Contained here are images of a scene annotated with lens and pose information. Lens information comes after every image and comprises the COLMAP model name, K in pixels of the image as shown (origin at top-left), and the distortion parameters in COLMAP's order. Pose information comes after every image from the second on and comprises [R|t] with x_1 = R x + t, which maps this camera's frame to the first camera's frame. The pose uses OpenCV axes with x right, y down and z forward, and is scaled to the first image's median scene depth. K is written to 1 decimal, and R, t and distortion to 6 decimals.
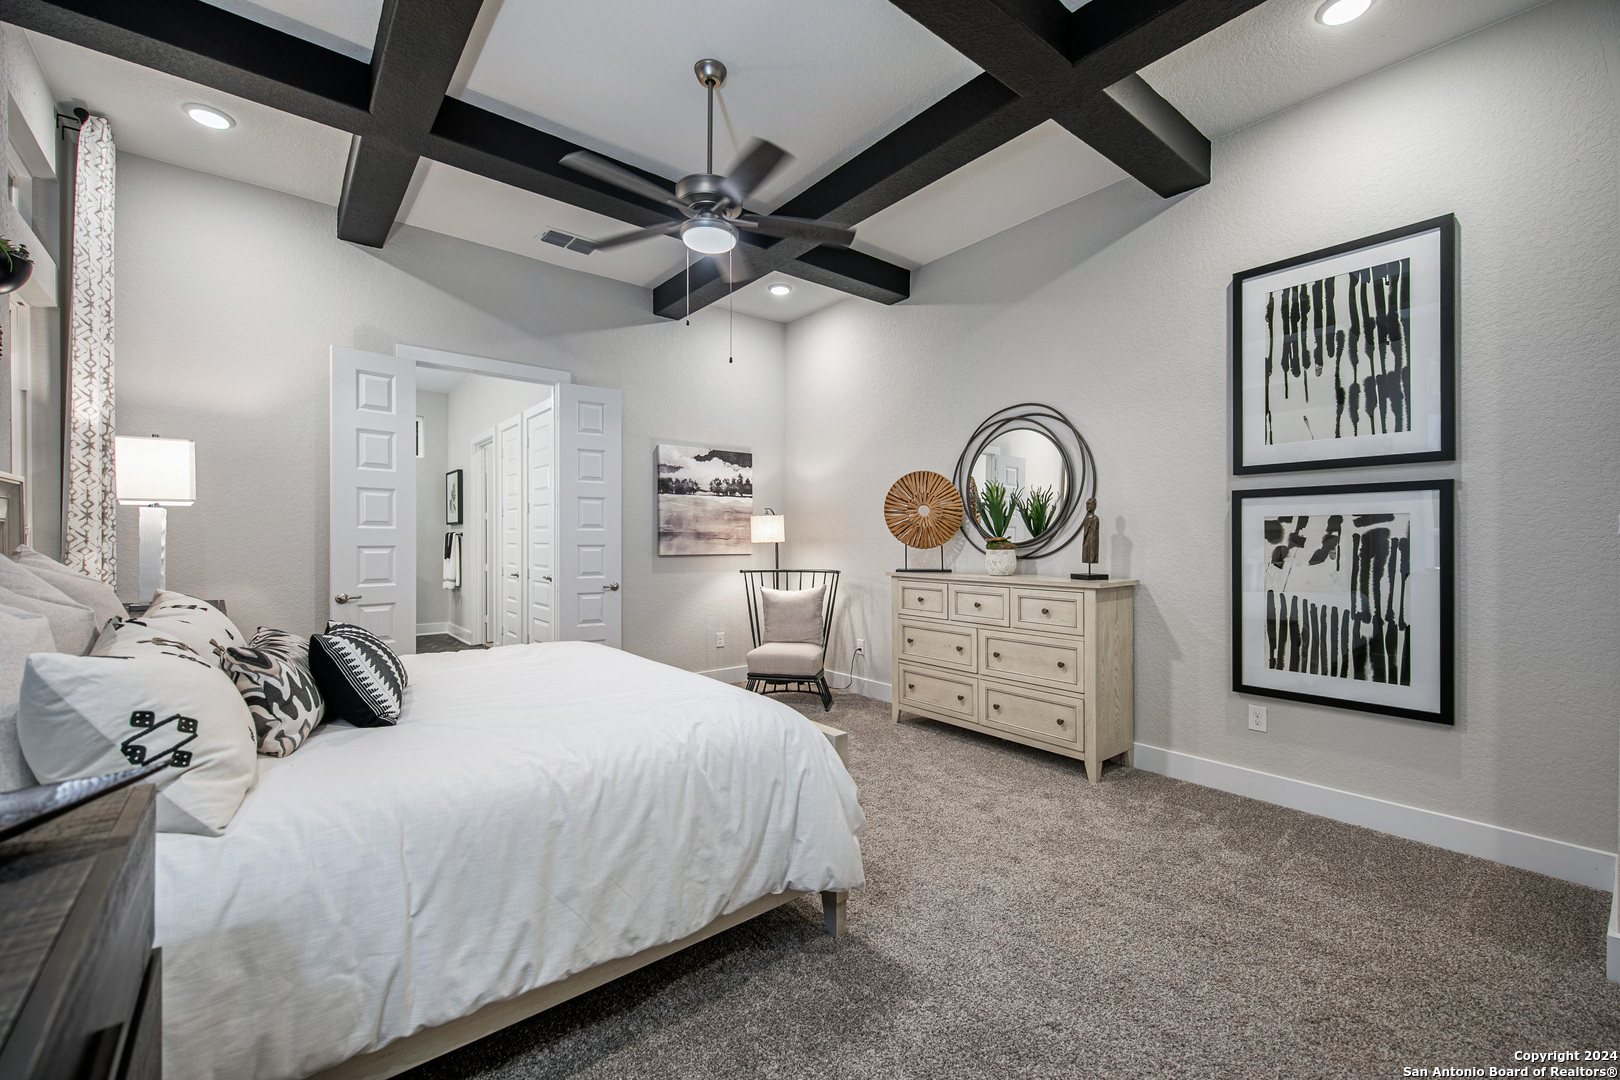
lens RADIAL K [[666.3, 0, 810.9], [0, 666.3, 538.0], [0, 0, 1]] dist [-0.011289, -0.000635]
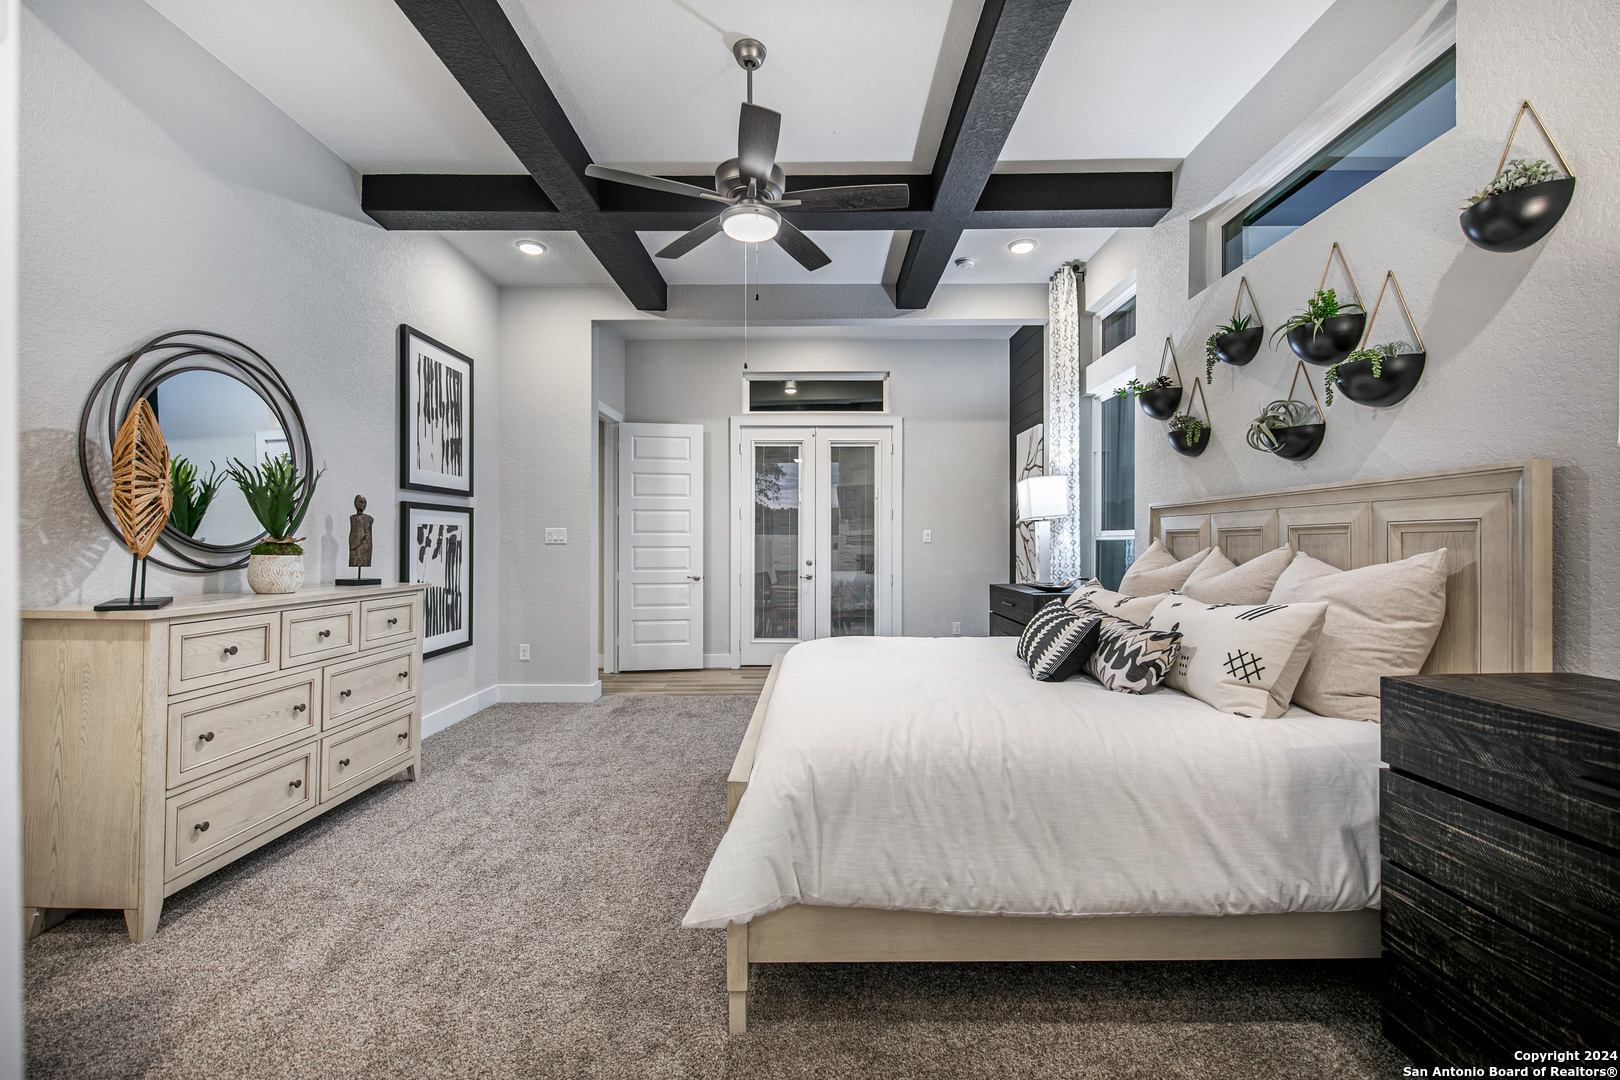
lens RADIAL K [[666.3, 0, 810.4], [0, 666.3, 540.1], [0, 0, 1]] dist [-0.011289, -0.000635]
pose [[-0.771086, 0.002069, 0.636728, -0.760947], [-0.001405, 0.999987, -0.004951, 0.005477], [-0.636730, -0.004713, -0.771073, 1.555121]]
